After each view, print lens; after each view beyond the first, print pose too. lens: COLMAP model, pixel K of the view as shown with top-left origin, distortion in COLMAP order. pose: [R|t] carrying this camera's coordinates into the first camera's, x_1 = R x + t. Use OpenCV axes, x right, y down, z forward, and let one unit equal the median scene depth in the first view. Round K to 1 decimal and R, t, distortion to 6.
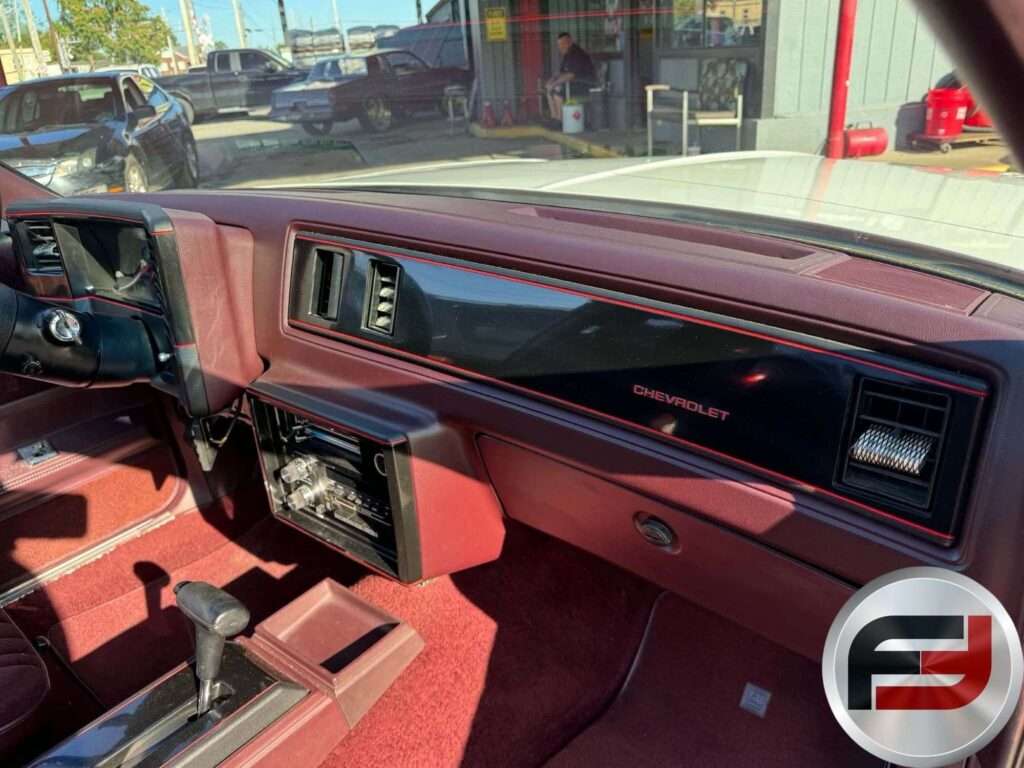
lens RADIAL K [[761.6, 0, 511.3], [0, 761.6, 389.3], [0, 0, 1]] dist [0.013841, -0.028183]
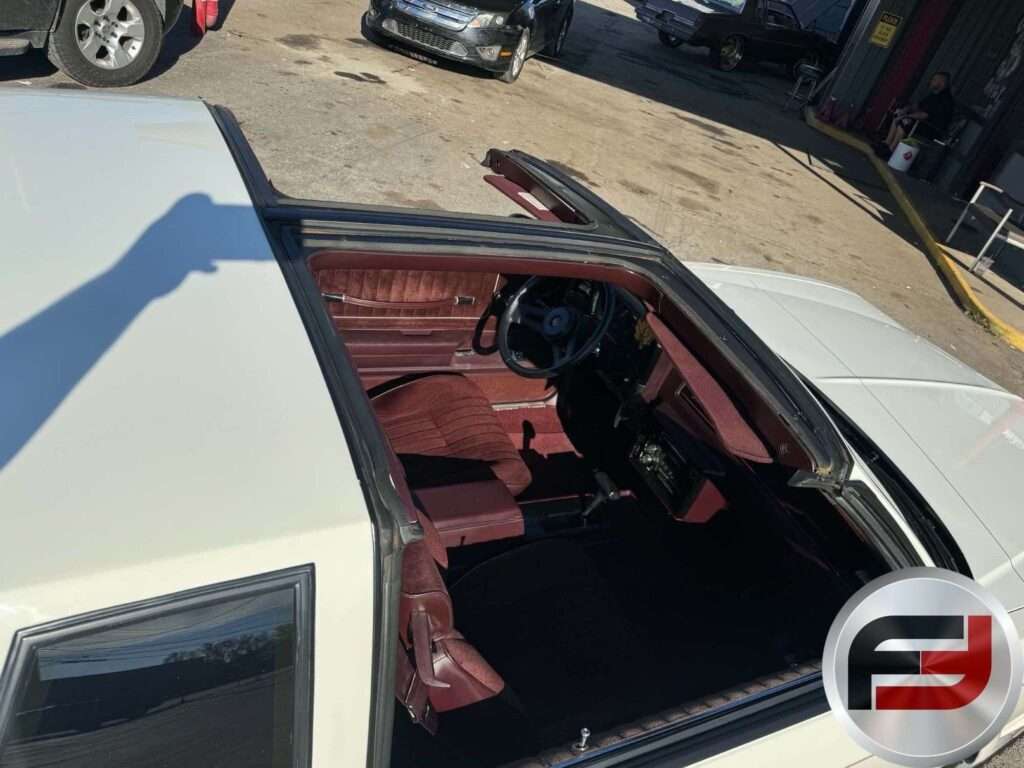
lens RADIAL K [[761.6, 0, 501.1], [0, 761.6, 382.0], [0, 0, 1]] dist [0.013841, -0.028183]
pose [[0.844990, 0.501560, -0.185552, -0.306928], [-0.472895, 0.862808, 0.178699, -0.244094], [0.249724, -0.063252, 0.966249, -1.227780]]
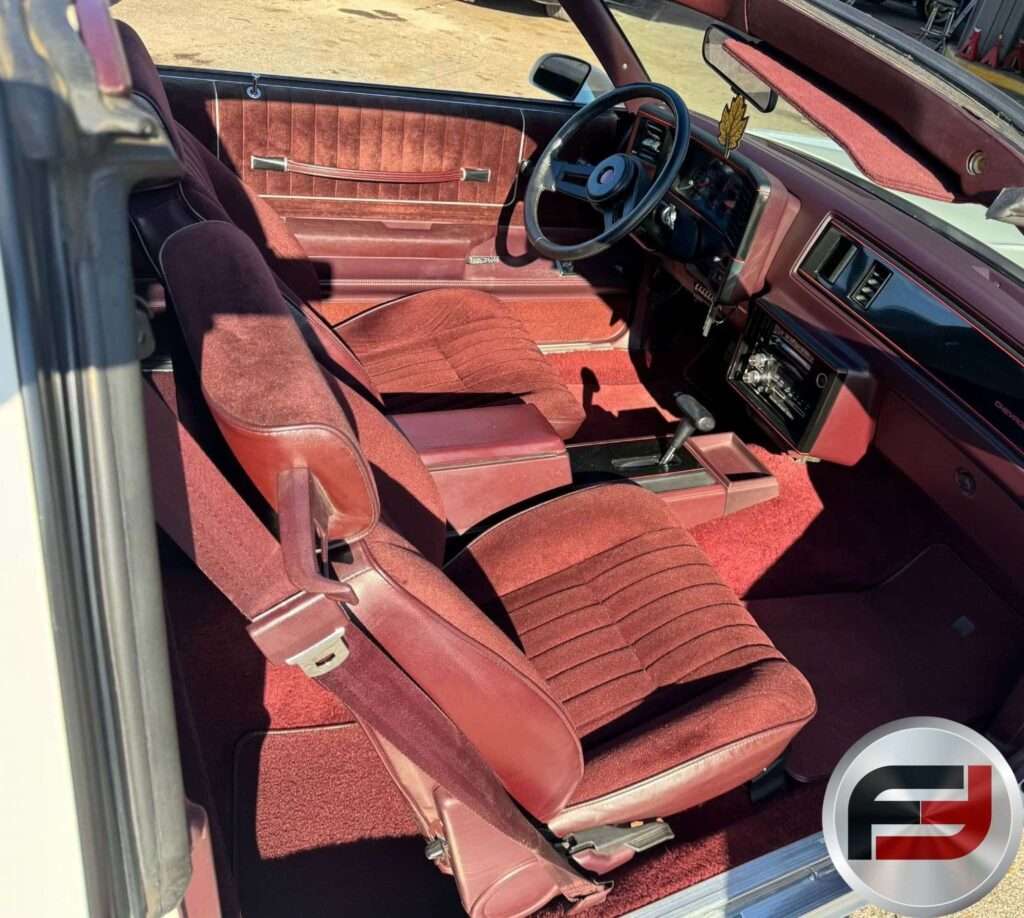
lens RADIAL K [[883.4, 0, 600.1], [0, 883.4, 481.5], [0, 0, 1]] dist [0.046049, -0.029309]
pose [[0.876653, 0.453785, -0.159869, -0.146917], [-0.416116, 0.881919, 0.221508, 0.052859], [0.241508, -0.127662, 0.961965, -0.793997]]
